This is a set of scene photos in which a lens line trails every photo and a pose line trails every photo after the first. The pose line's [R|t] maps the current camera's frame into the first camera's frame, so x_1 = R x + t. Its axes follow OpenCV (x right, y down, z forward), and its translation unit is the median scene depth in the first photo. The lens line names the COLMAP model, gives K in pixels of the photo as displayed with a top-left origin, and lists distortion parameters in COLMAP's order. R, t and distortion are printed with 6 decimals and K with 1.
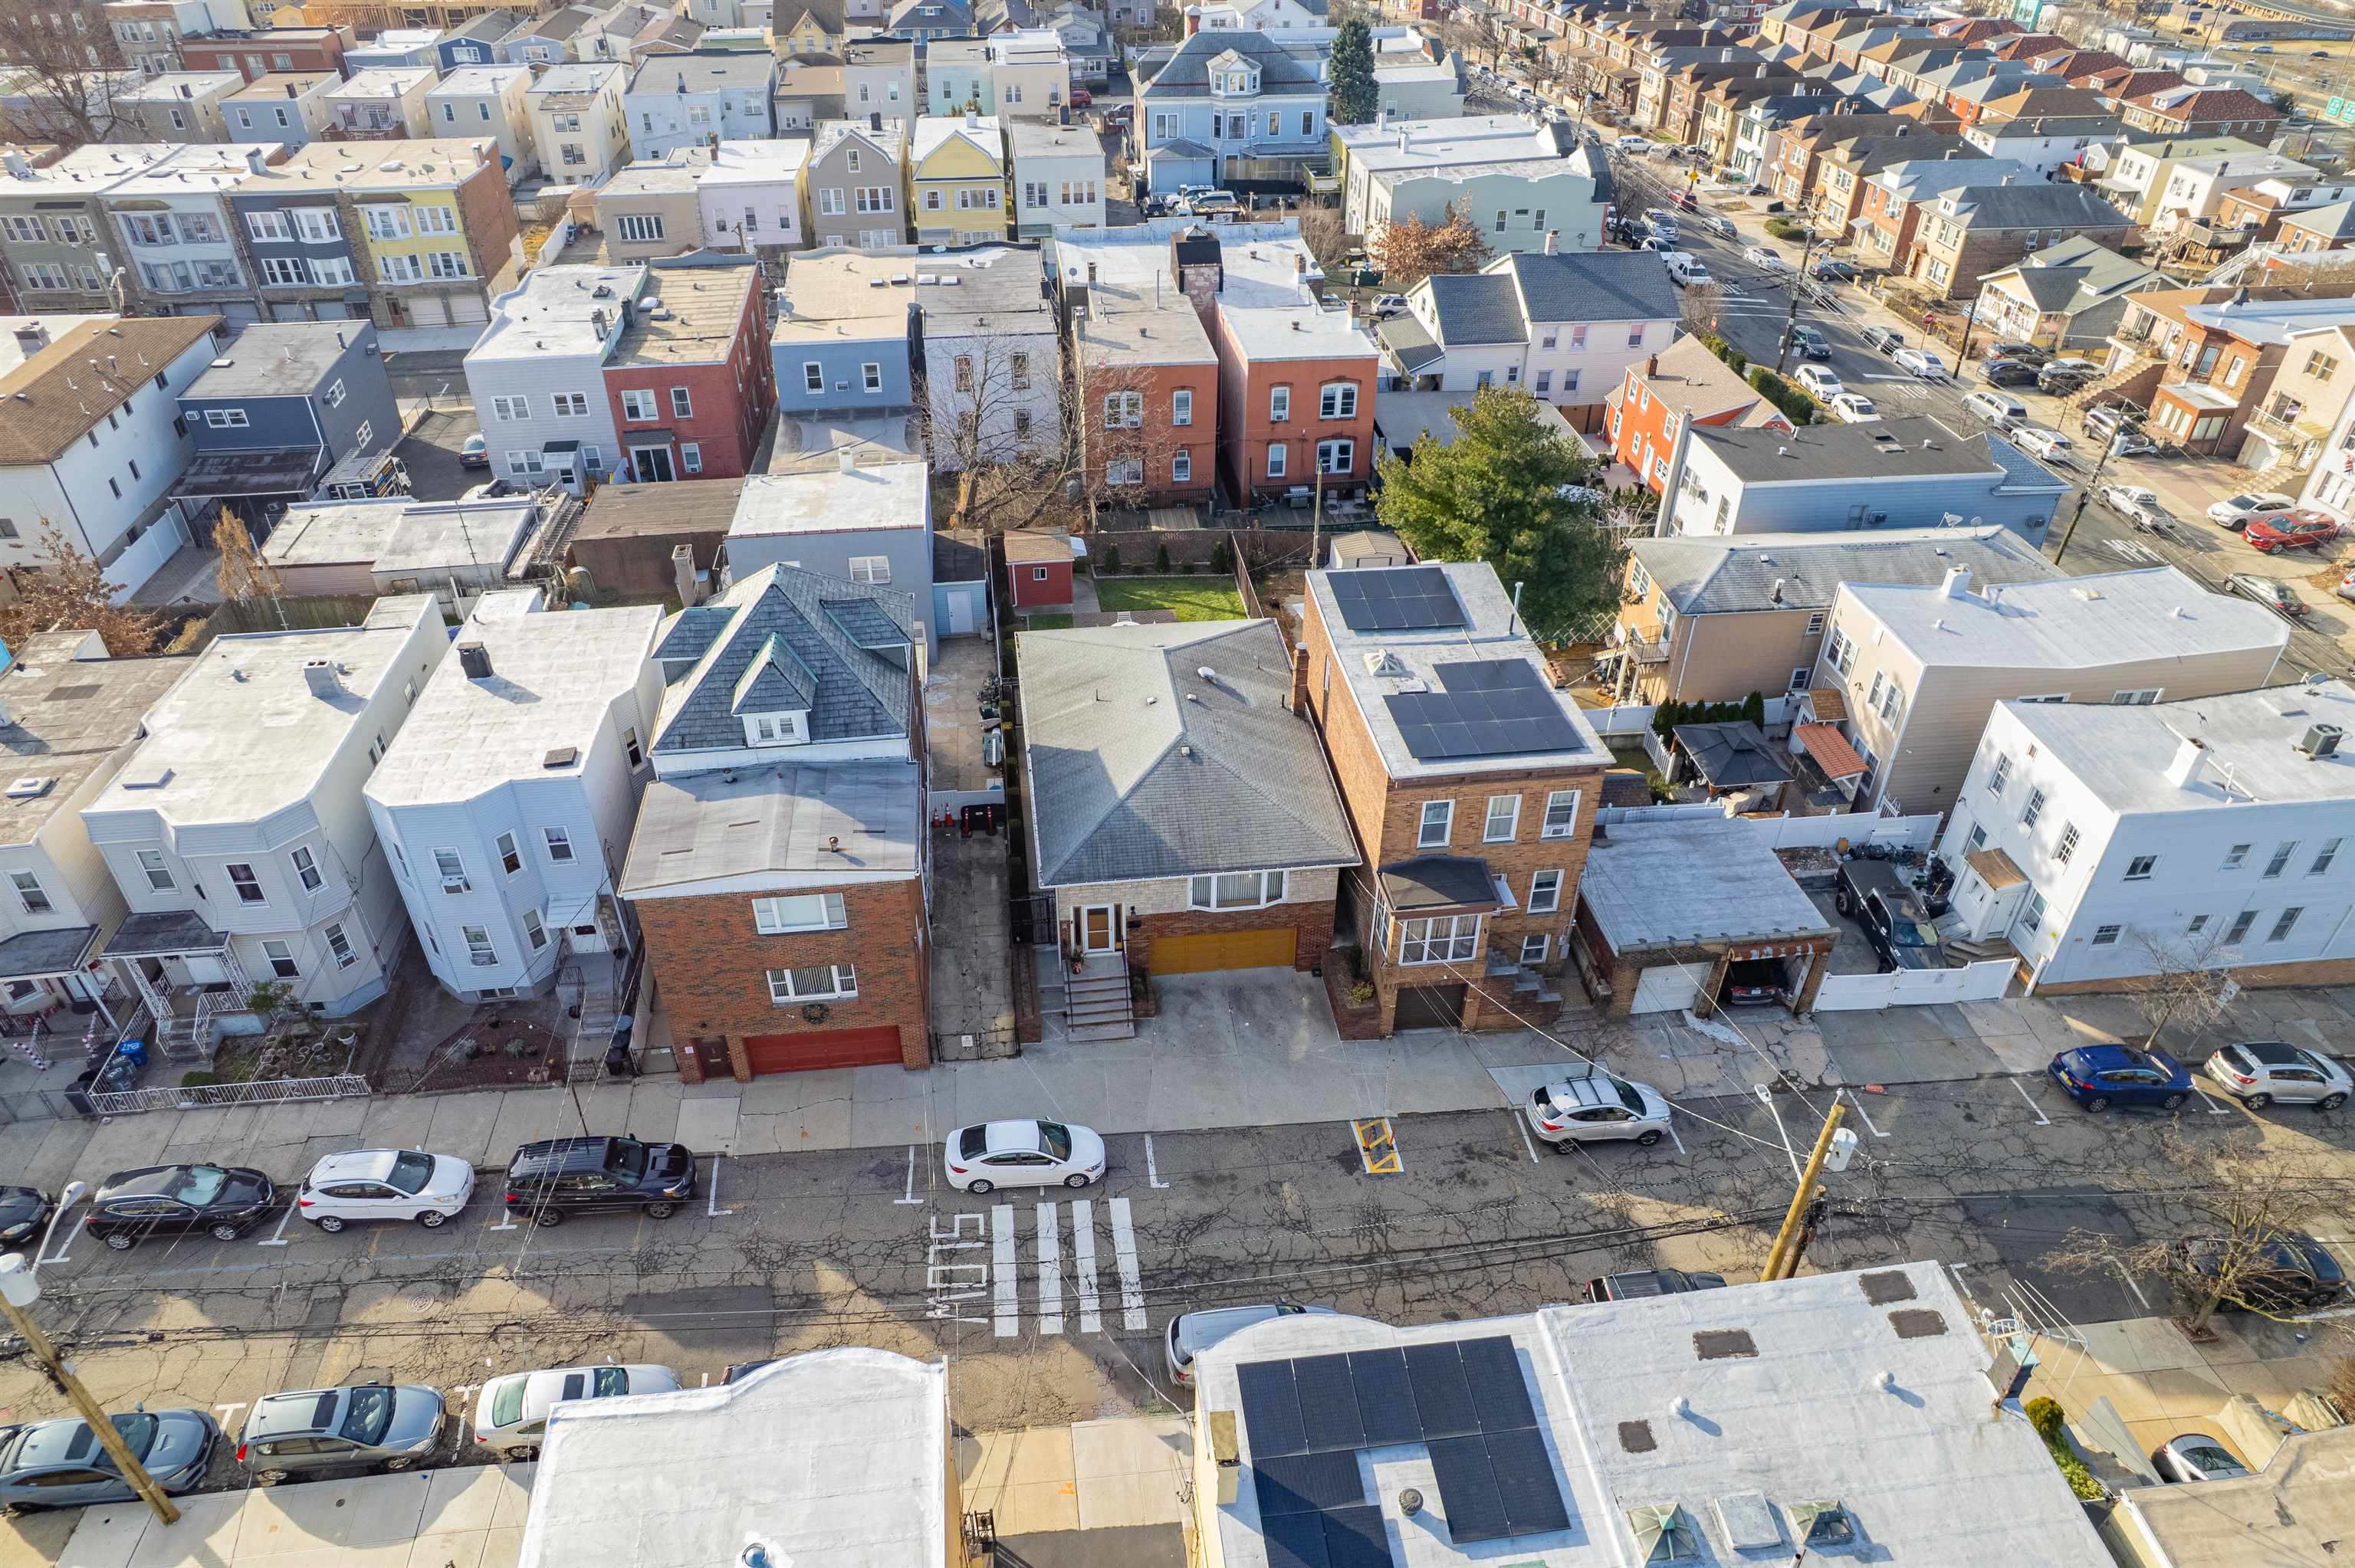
lens RADIAL K [[1513.5, 0, 1171.5], [0, 1513.5, 799.2], [0, 0, 1]] dist [-0.079275, 0.071286]
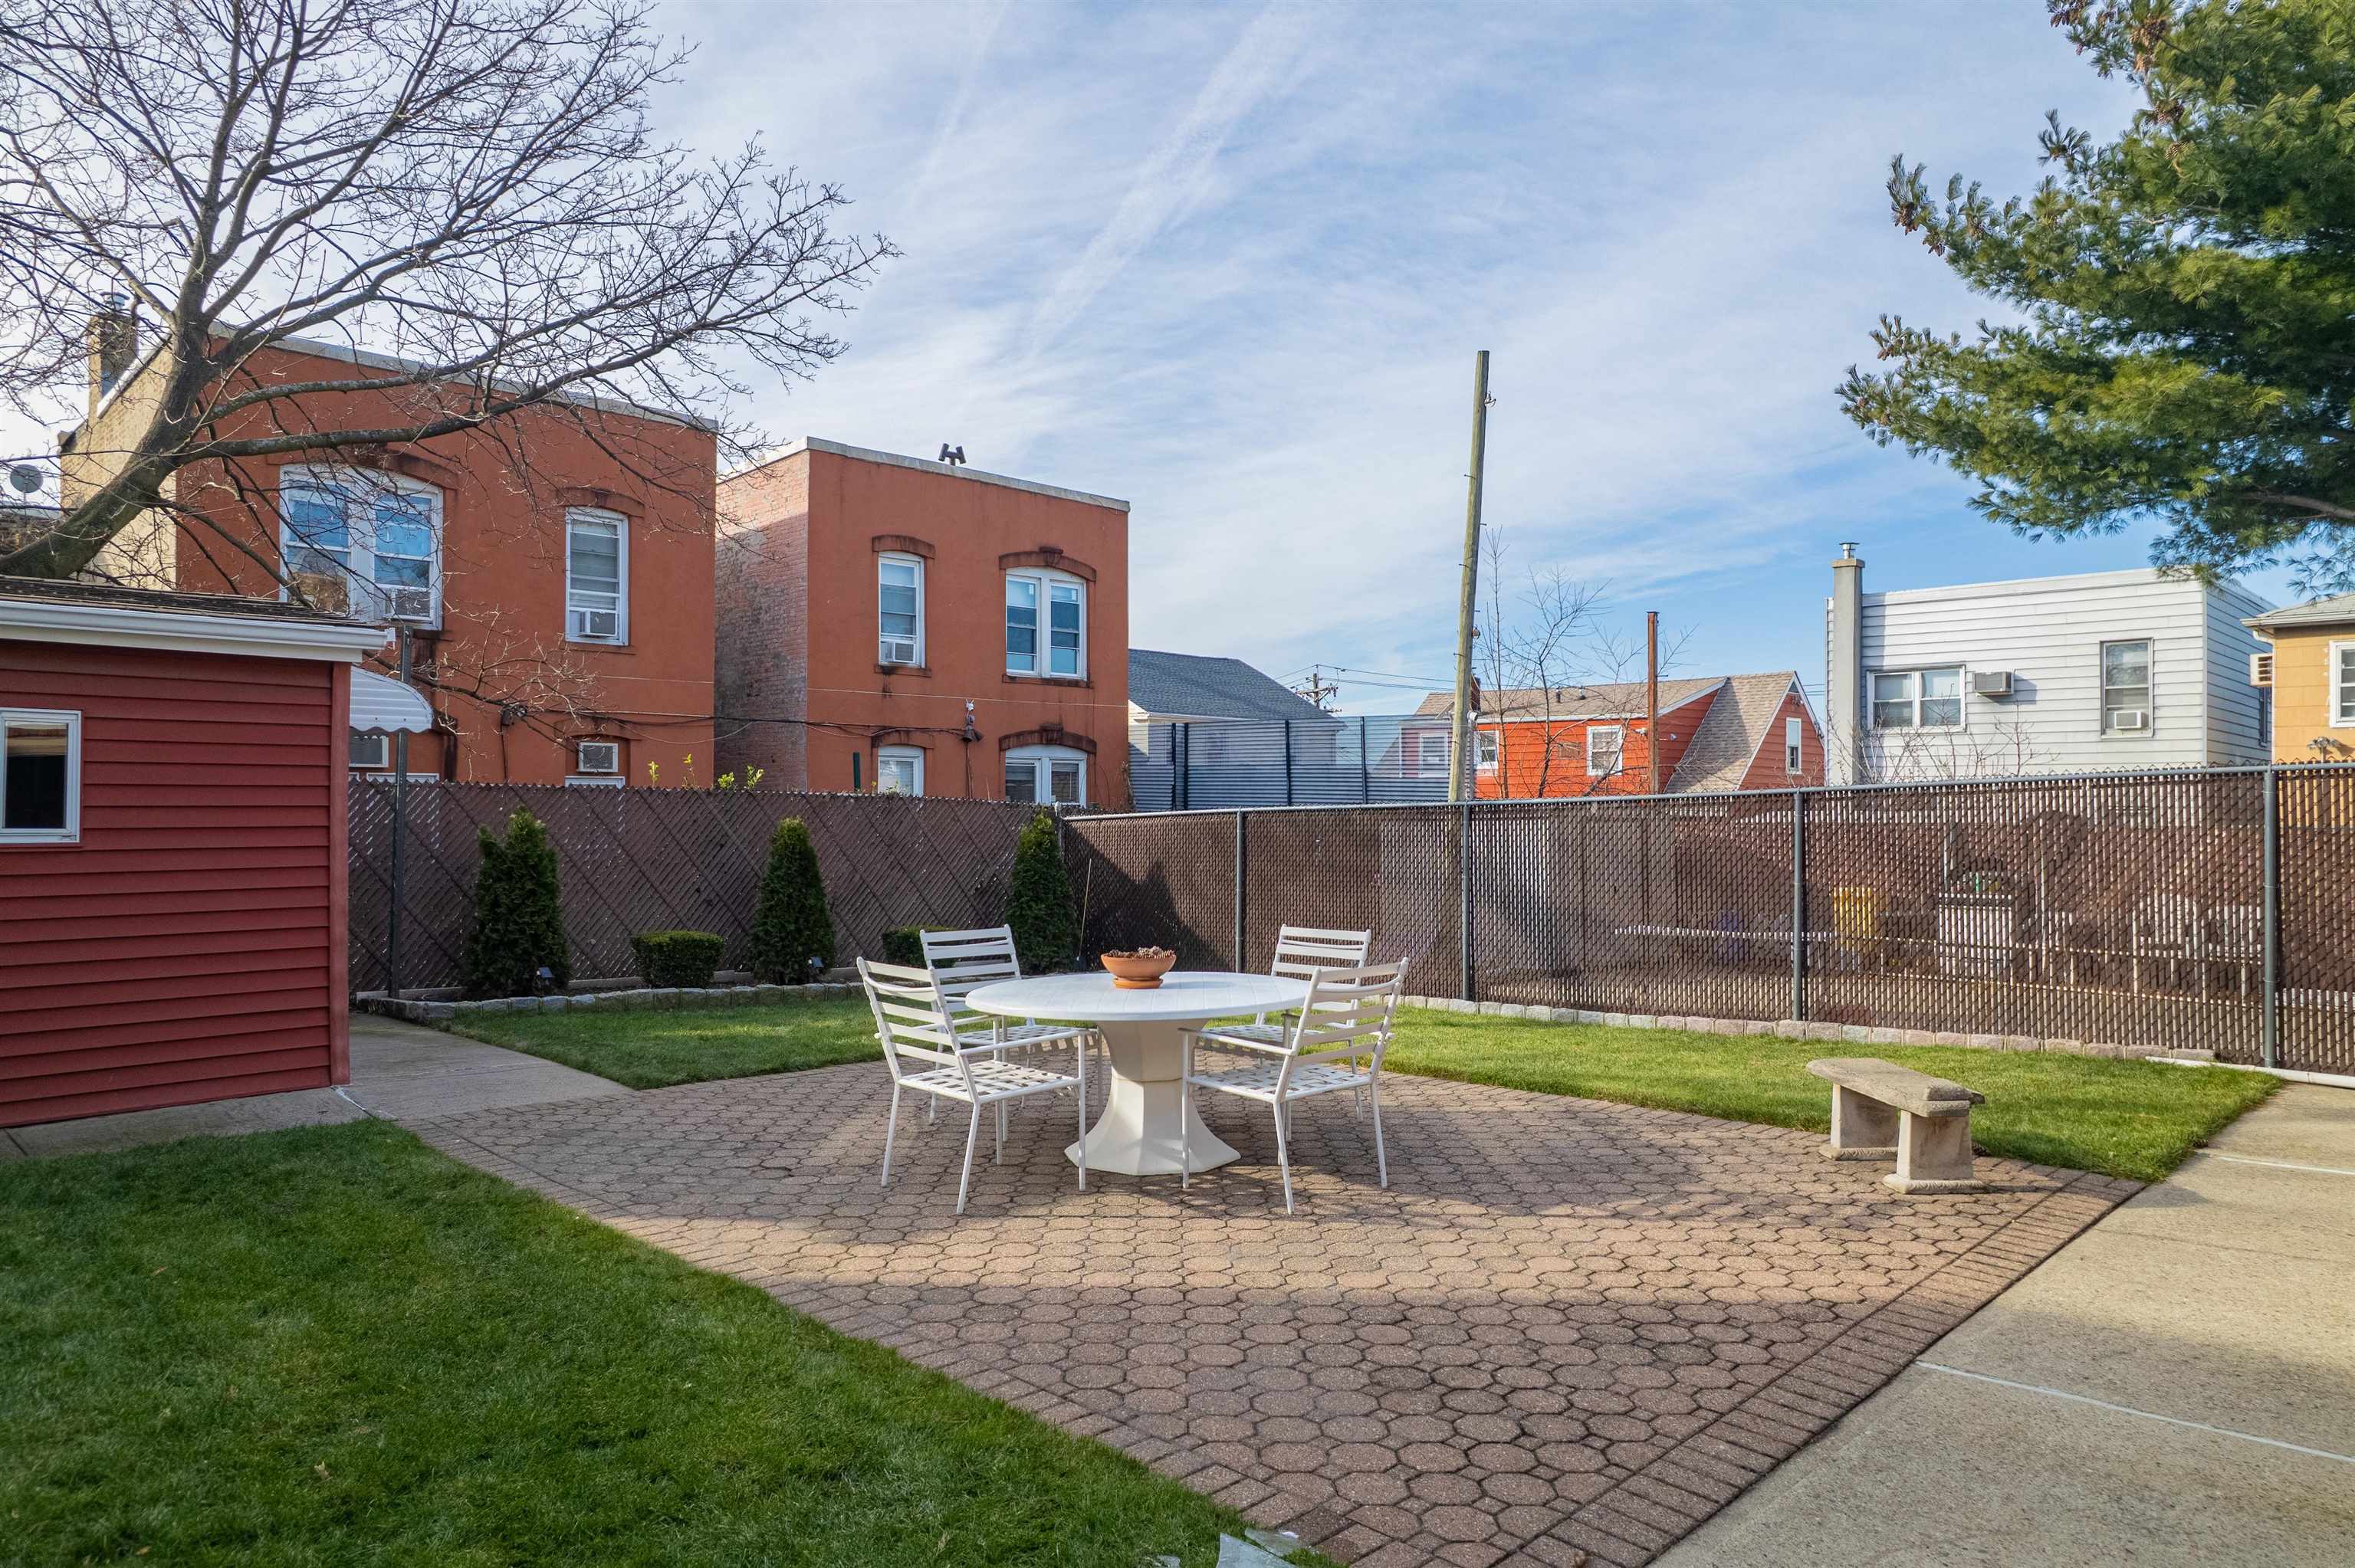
lens RADIAL K [[1513.5, 0, 1177.2], [0, 1513.5, 795.8], [0, 0, 1]] dist [-0.079275, 0.071286]
pose [[0.783223, 0.001758, 0.621739, -0.115953], [0.369140, 0.803353, -0.467289, -0.097511], [-0.500298, 0.595500, 0.628556, 1.198479]]
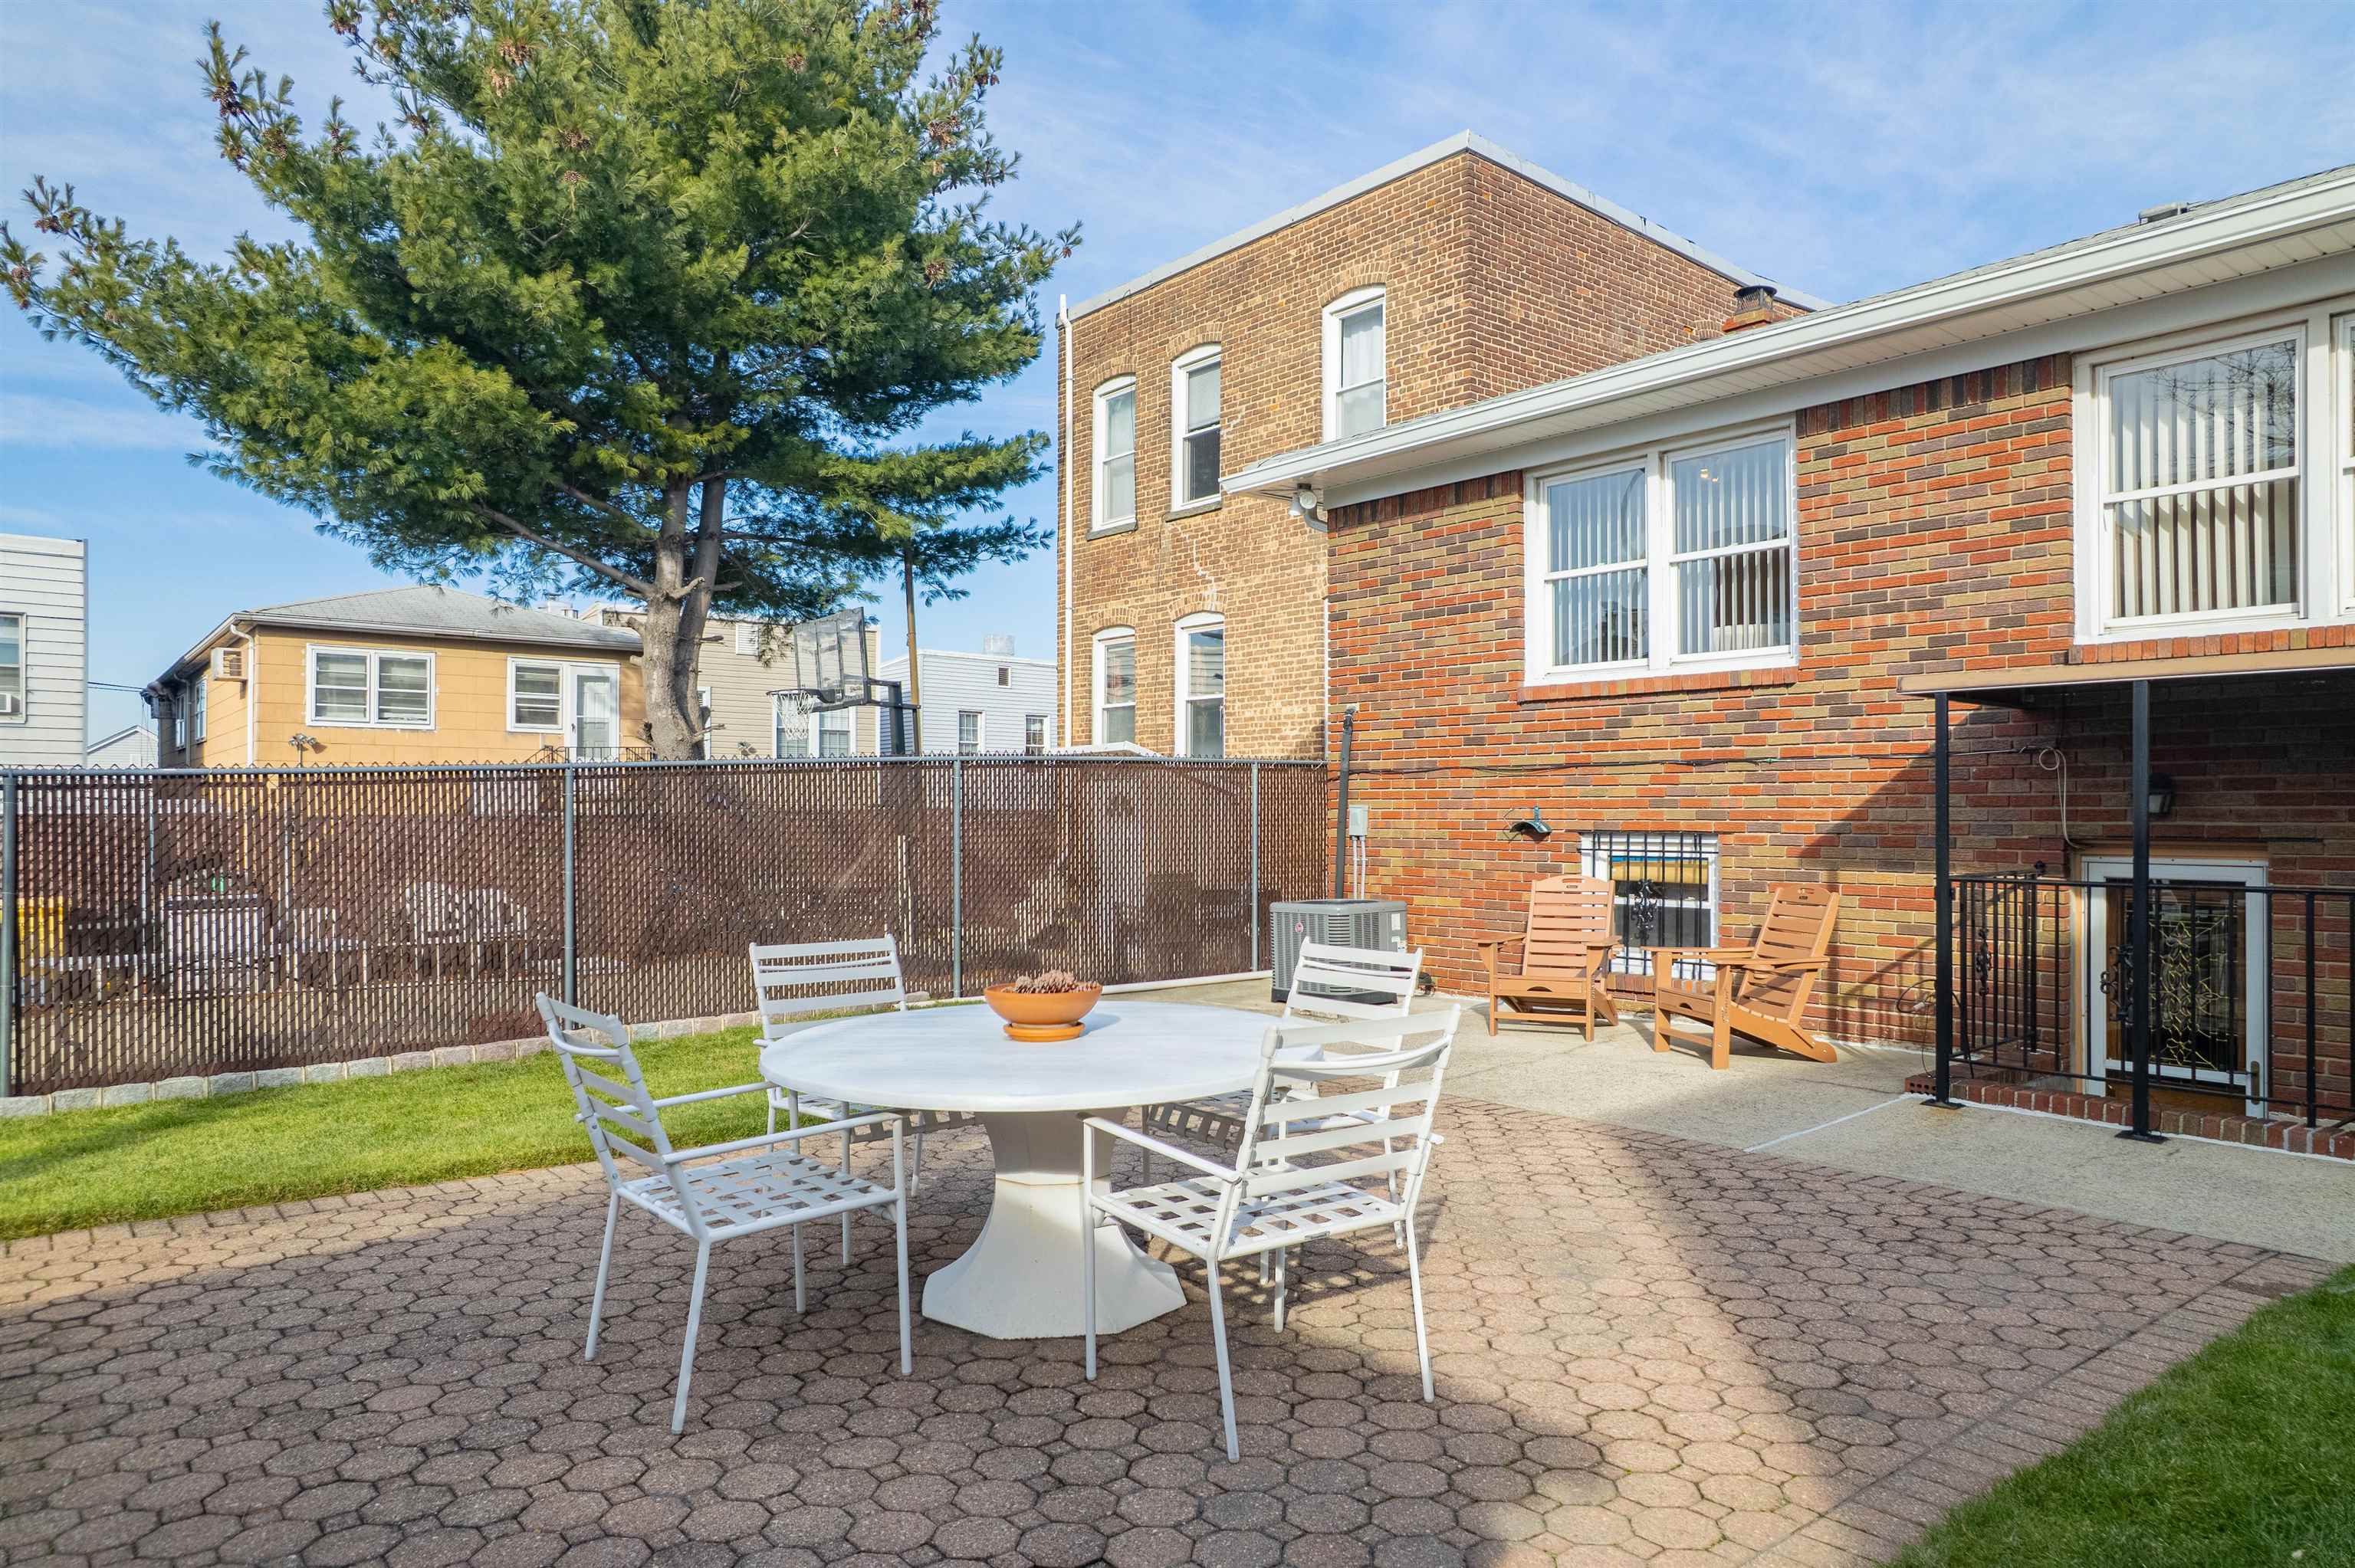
lens RADIAL K [[1513.5, 0, 1170.8], [0, 1513.5, 803.9], [0, 0, 1]] dist [-0.079275, 0.071286]
pose [[-0.530190, 0.001988, 0.847877, -0.111019], [0.498873, 0.809316, 0.310055, -0.177179], [-0.685584, 0.587371, -0.430082, 1.313023]]
